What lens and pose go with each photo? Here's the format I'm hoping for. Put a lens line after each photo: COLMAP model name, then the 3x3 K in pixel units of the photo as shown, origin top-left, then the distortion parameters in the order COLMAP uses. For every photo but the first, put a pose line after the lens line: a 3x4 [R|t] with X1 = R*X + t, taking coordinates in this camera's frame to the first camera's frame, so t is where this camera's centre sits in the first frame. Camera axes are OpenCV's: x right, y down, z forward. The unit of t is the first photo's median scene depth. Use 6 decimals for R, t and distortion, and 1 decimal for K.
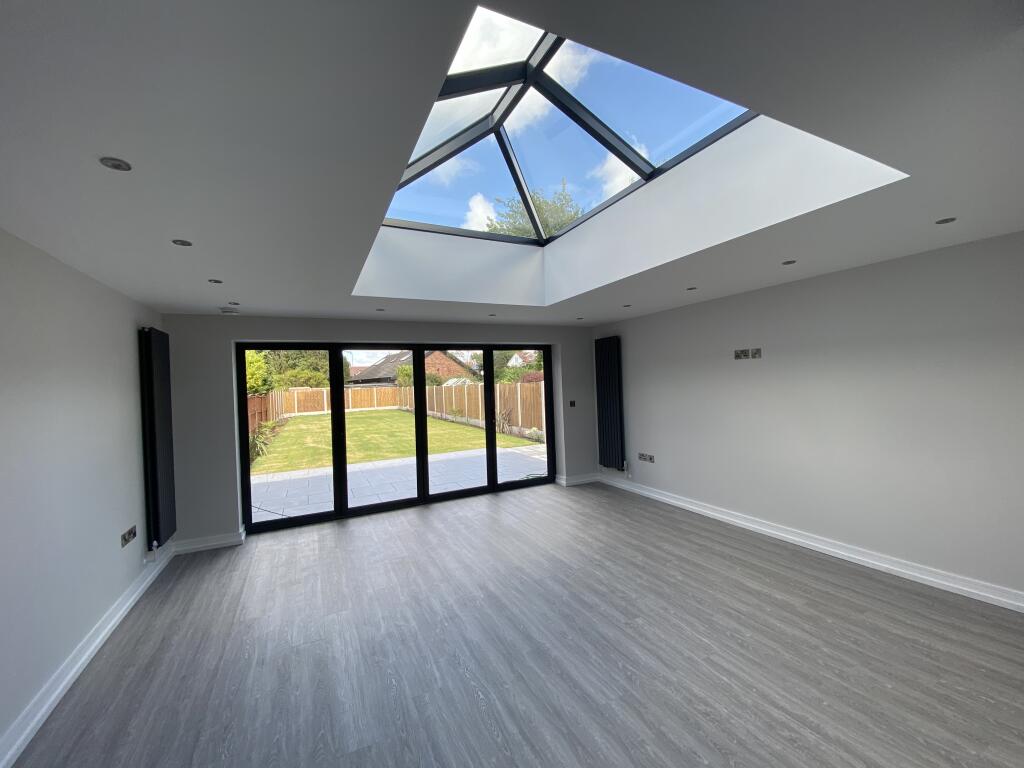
lens RADIAL K [[418.2, 0, 513.2], [0, 418.2, 380.3], [0, 0, 1]] dist [-0.000066, -0.000314]
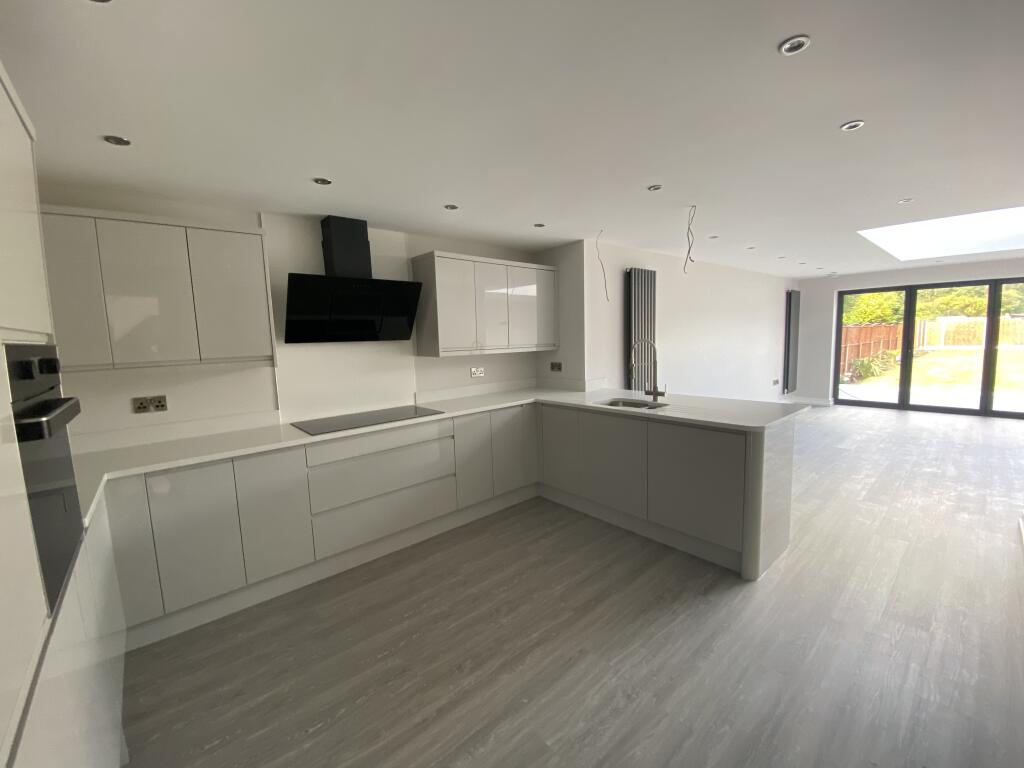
lens RADIAL K [[418.2, 0, 513.2], [0, 418.2, 380.3], [0, 0, 1]] dist [-0.000066, -0.000314]
pose [[0.262769, 0.139327, -0.954746, 0.615346], [0.021369, 0.988436, 0.150124, -0.013130], [0.964622, -0.059850, 0.256753, -0.676168]]
